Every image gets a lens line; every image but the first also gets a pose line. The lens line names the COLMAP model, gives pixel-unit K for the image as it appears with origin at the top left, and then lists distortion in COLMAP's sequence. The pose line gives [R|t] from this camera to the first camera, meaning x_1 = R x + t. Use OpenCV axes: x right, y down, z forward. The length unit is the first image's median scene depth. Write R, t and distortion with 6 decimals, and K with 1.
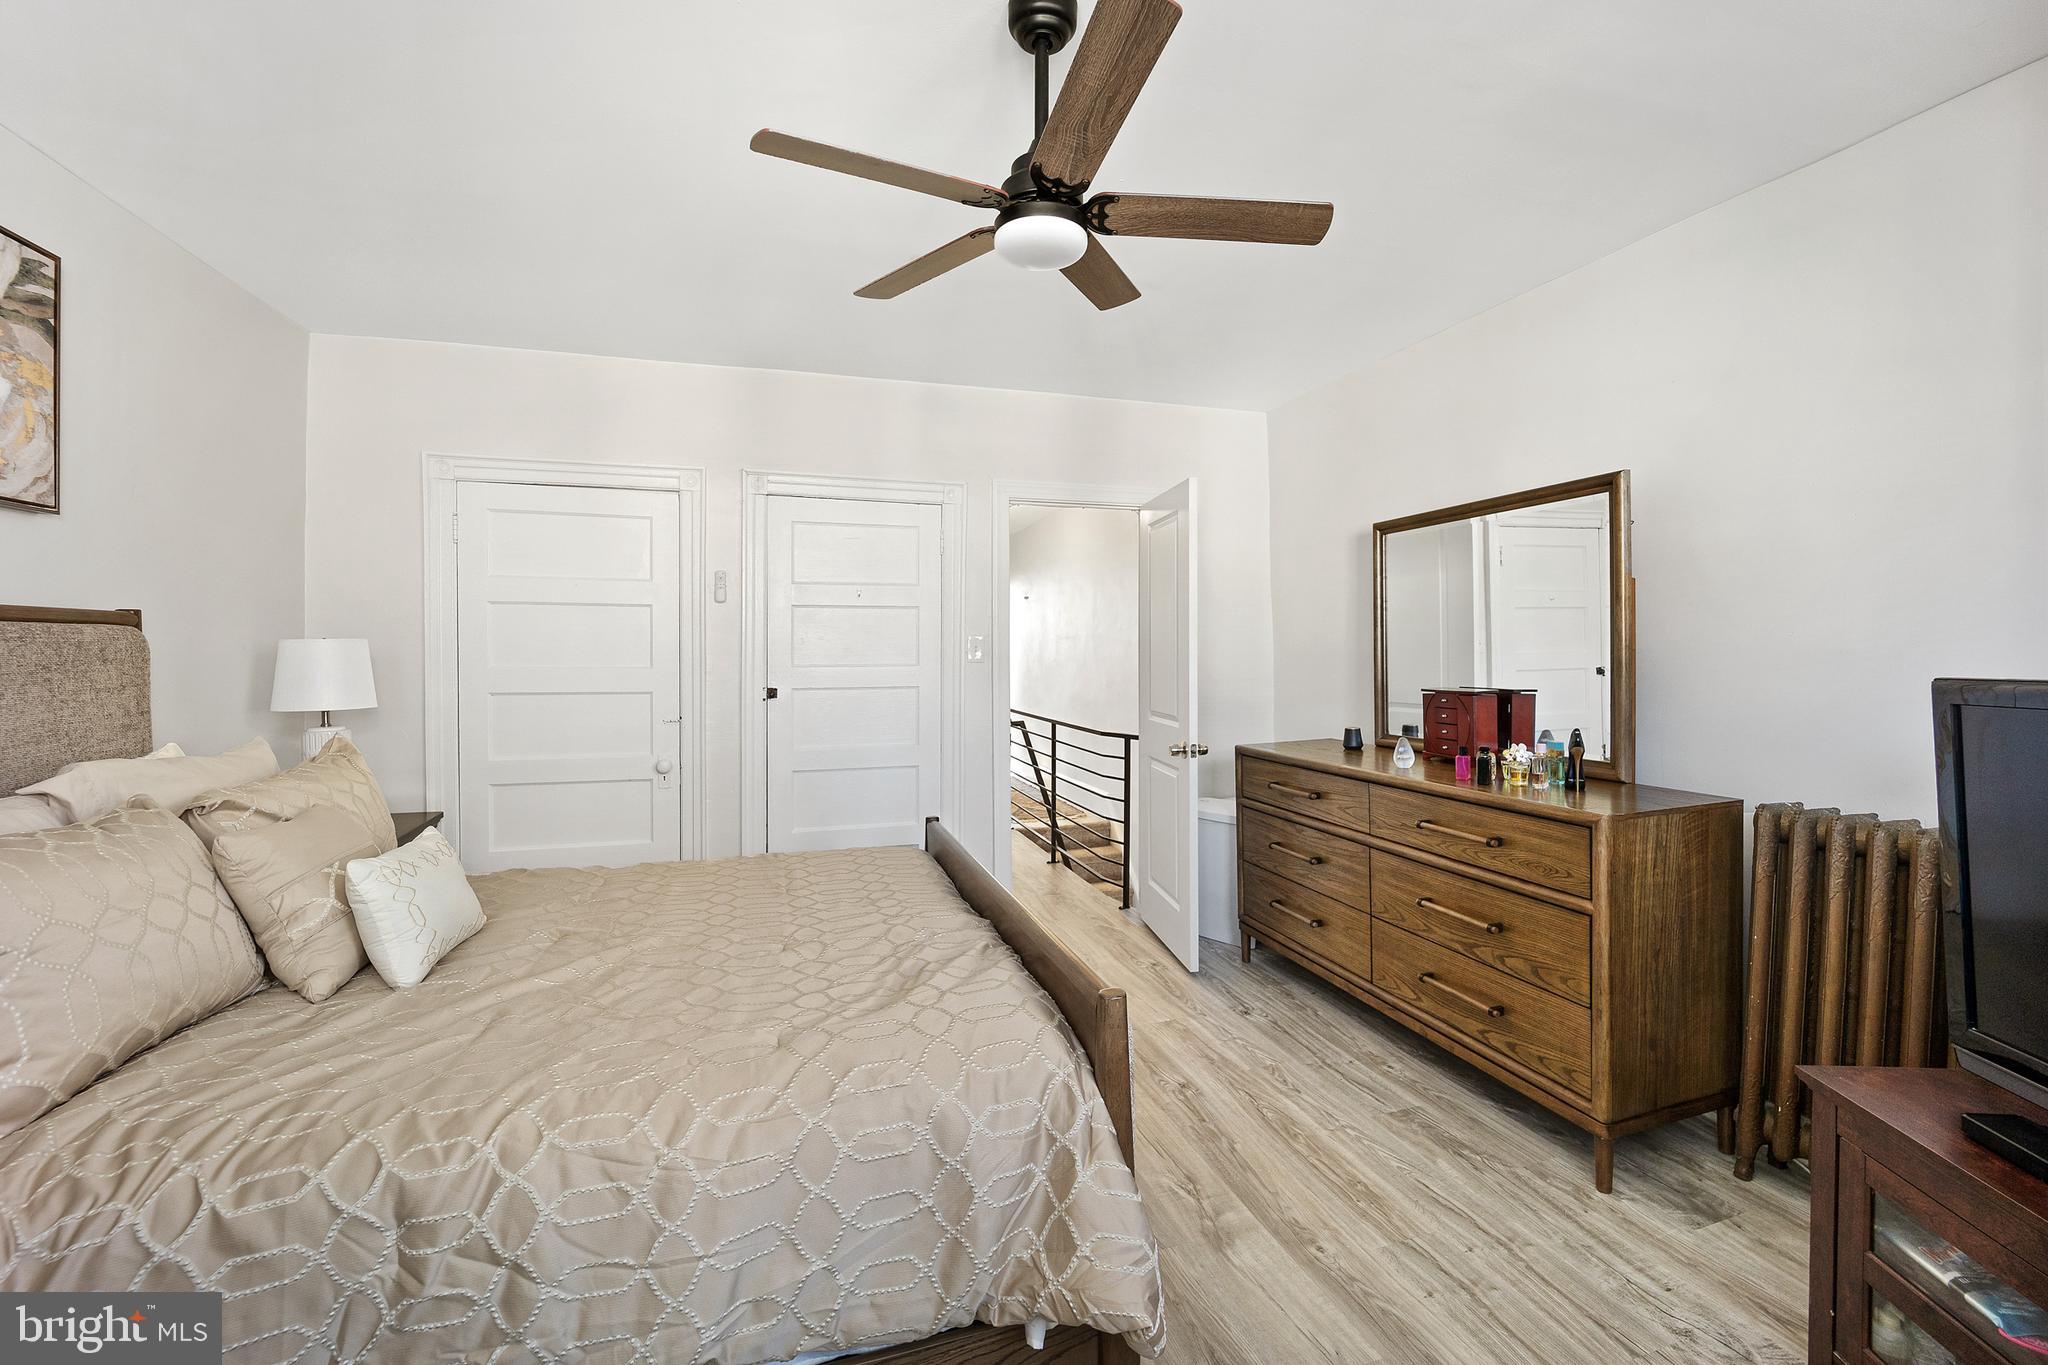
lens RADIAL K [[839.9, 0, 1019.2], [0, 839.9, 664.2], [0, 0, 1]] dist [-0.017874, 0.000113]
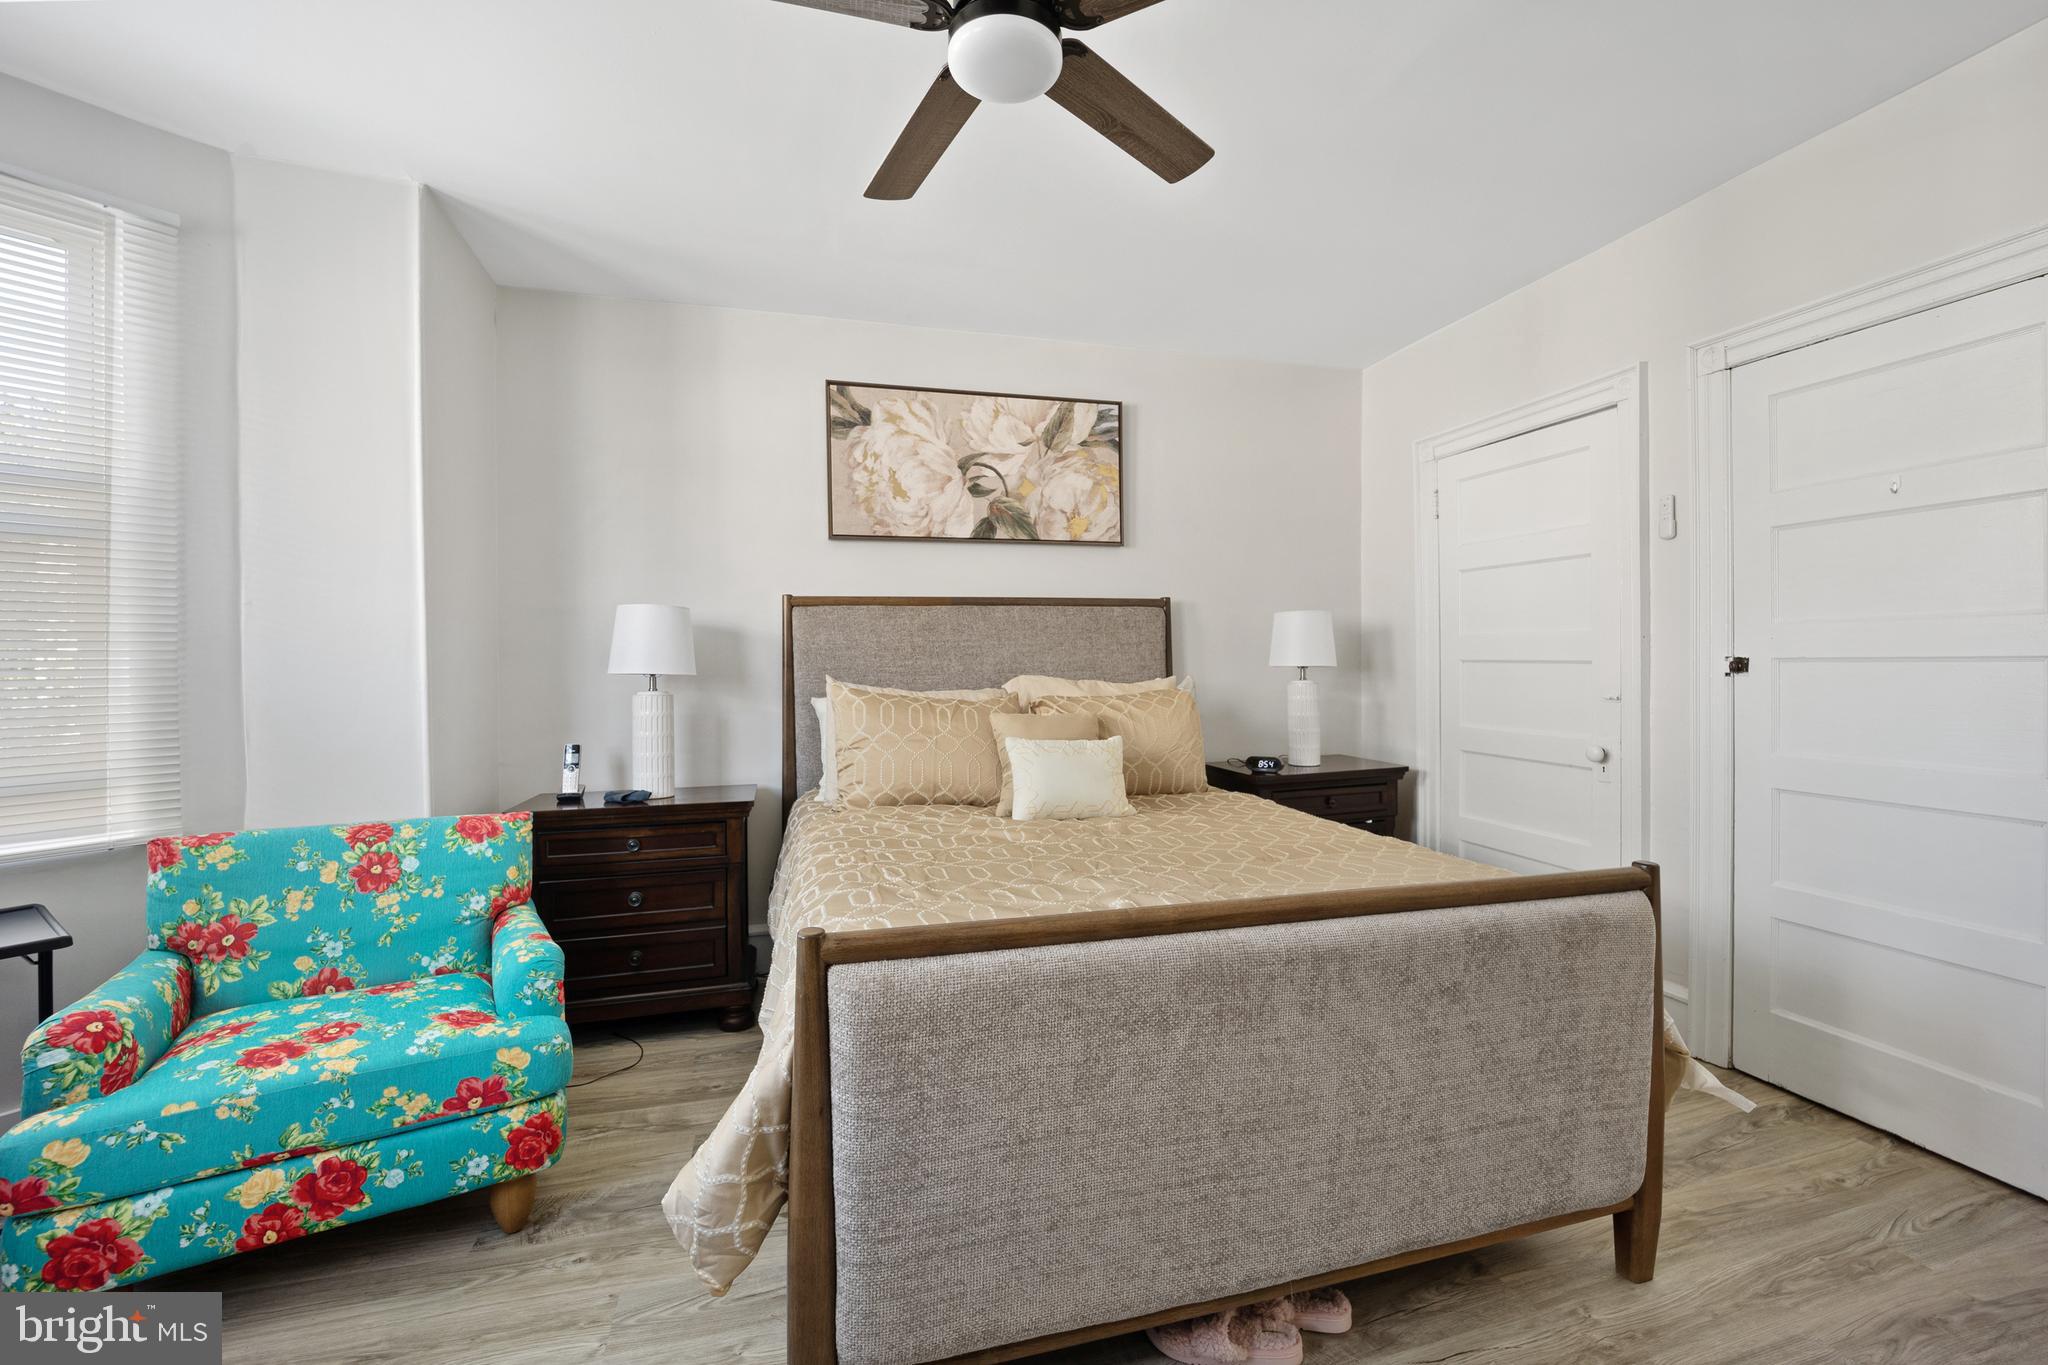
lens RADIAL K [[839.9, 0, 1030.2], [0, 839.9, 664.6], [0, 0, 1]] dist [-0.017874, 0.000113]
pose [[-0.003884, 0.009548, -0.999947, 0.668901], [-0.008289, 0.999920, 0.009580, 0.060157], [0.999958, 0.008326, -0.003804, 0.824087]]
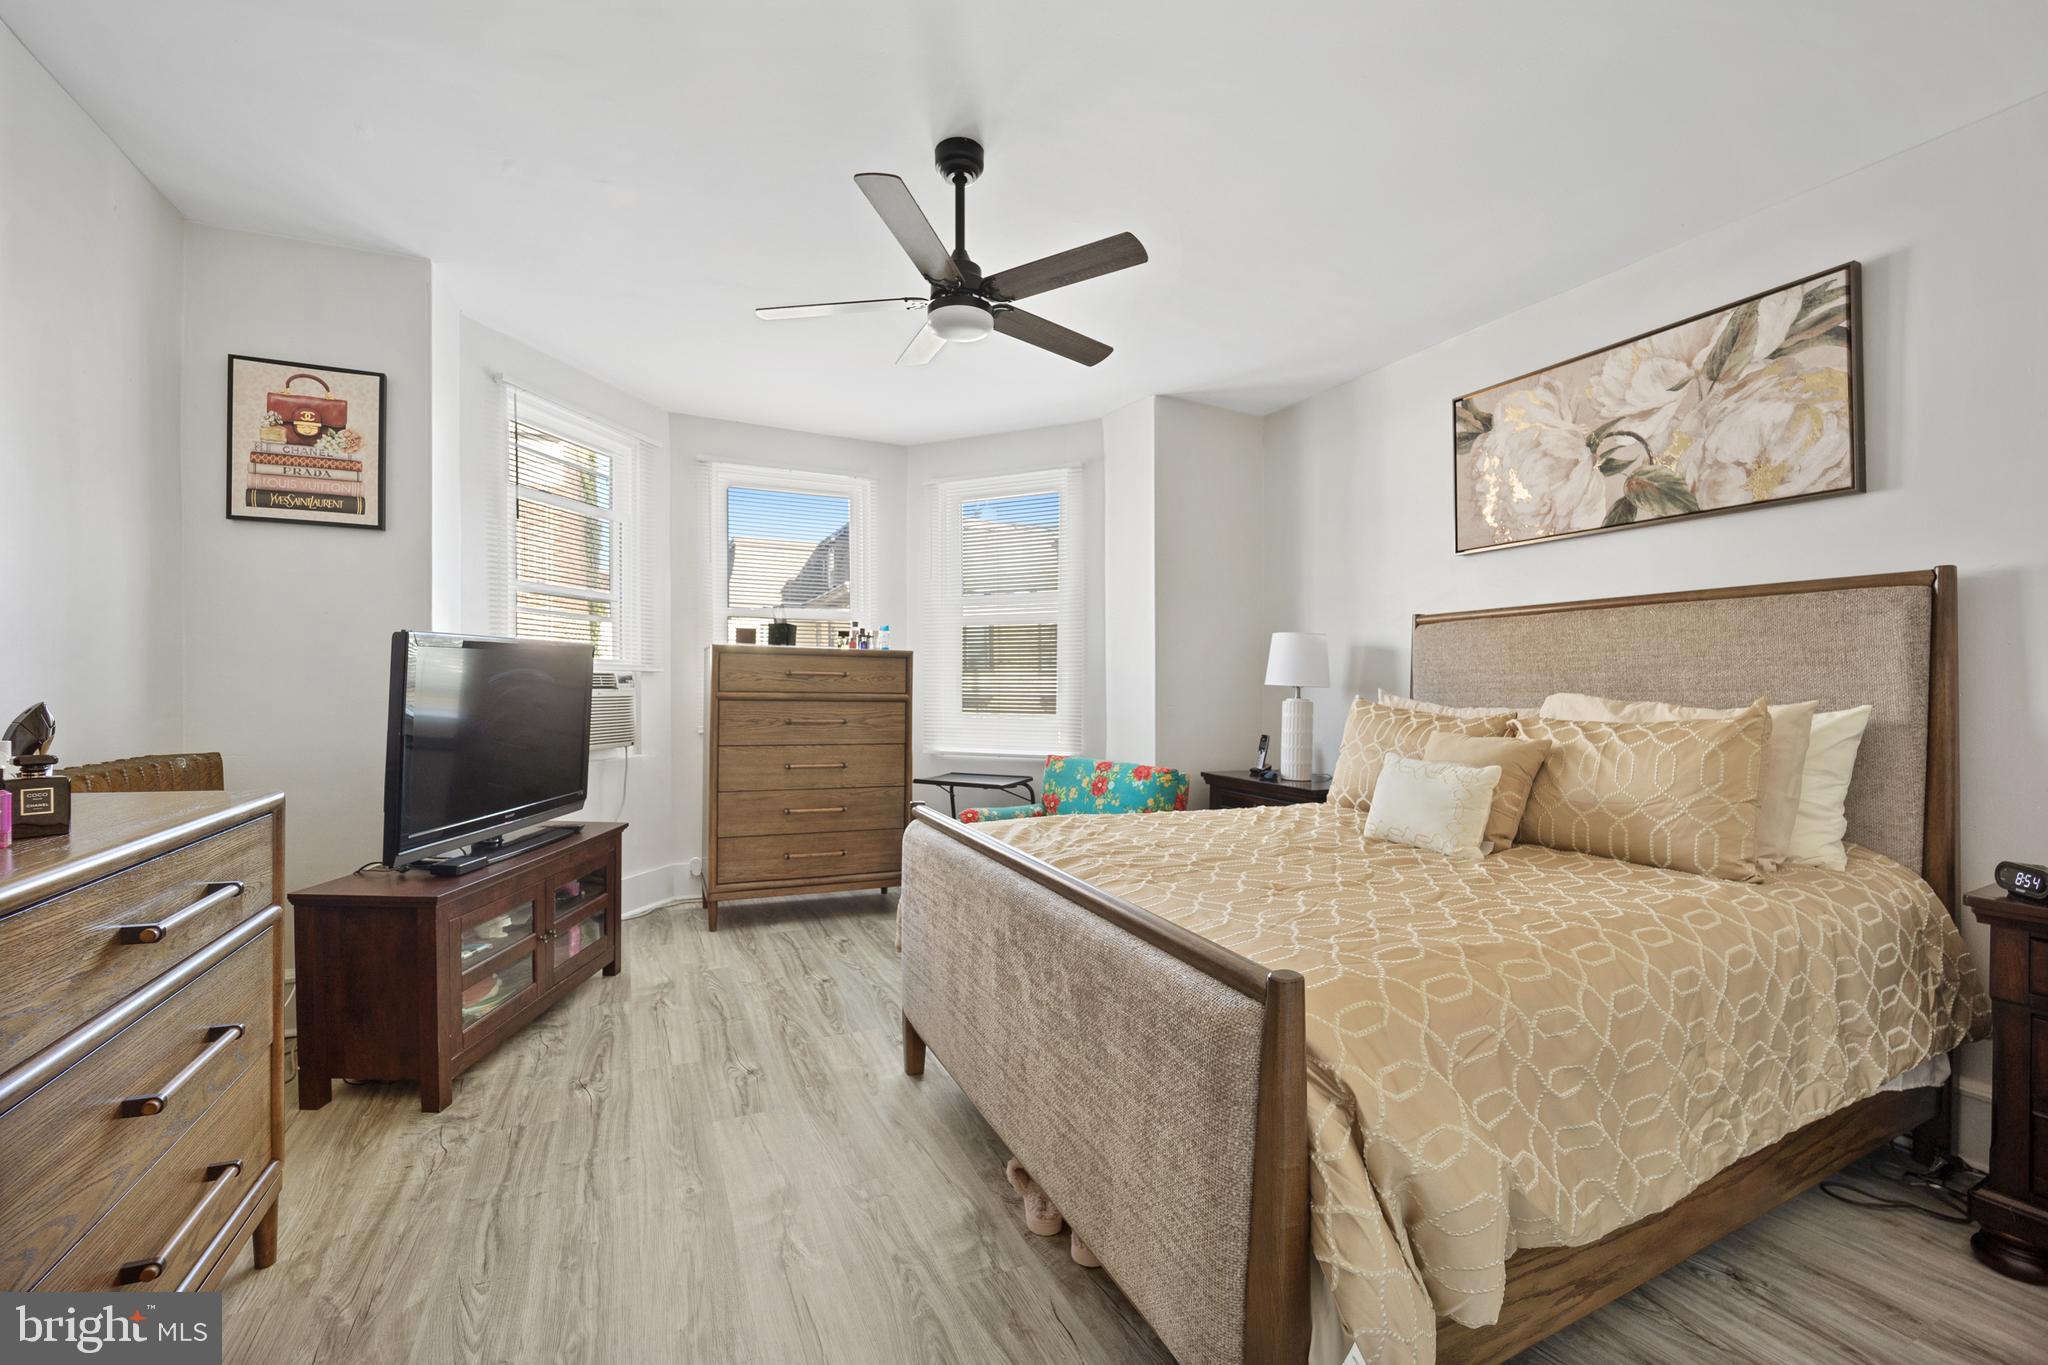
lens RADIAL K [[839.9, 0, 1039.7], [0, 839.9, 682.8], [0, 0, 1]] dist [-0.017874, 0.000113]
pose [[-0.984908, 0.000718, -0.173078, 0.108122], [-0.002299, 0.999849, 0.017227, 0.058736], [0.173064, 0.017365, -0.984757, 1.946689]]
